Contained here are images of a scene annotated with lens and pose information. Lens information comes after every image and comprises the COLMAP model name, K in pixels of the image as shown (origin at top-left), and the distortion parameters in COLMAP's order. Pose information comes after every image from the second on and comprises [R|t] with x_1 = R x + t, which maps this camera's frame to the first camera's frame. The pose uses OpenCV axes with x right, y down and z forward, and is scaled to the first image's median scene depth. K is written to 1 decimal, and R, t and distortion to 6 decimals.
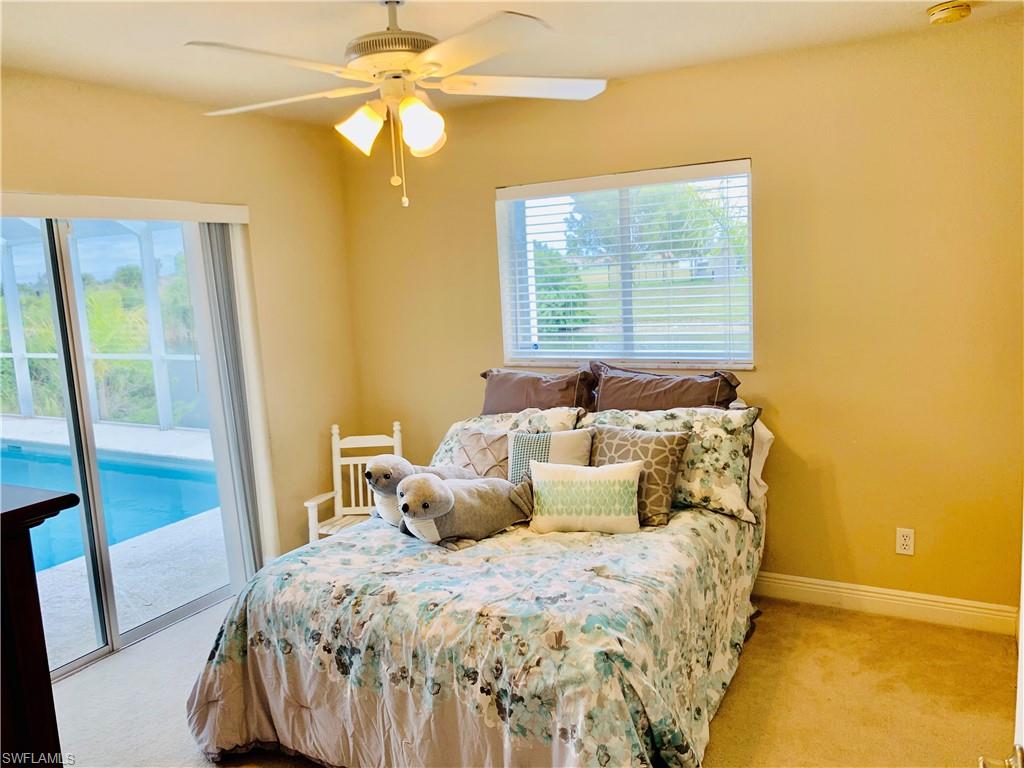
lens RADIAL K [[798.4, 0, 512.6], [0, 798.4, 369.9], [0, 0, 1]] dist [0.105857, -0.146278]
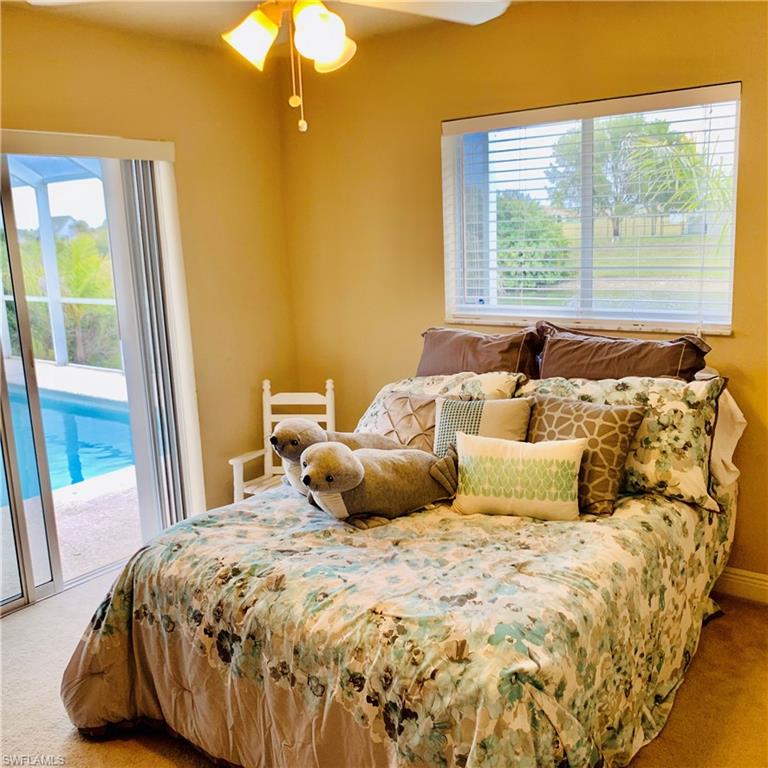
lens RADIAL K [[783.1, 0, 382.7], [0, 783.1, 376.0], [0, 0, 1]] dist [0.019928, 0.012353]
pose [[0.989978, 0.036894, -0.136316, 0.063910], [-0.027872, 0.997329, 0.067511, -0.004300], [0.138443, -0.063035, 0.988362, 0.157808]]
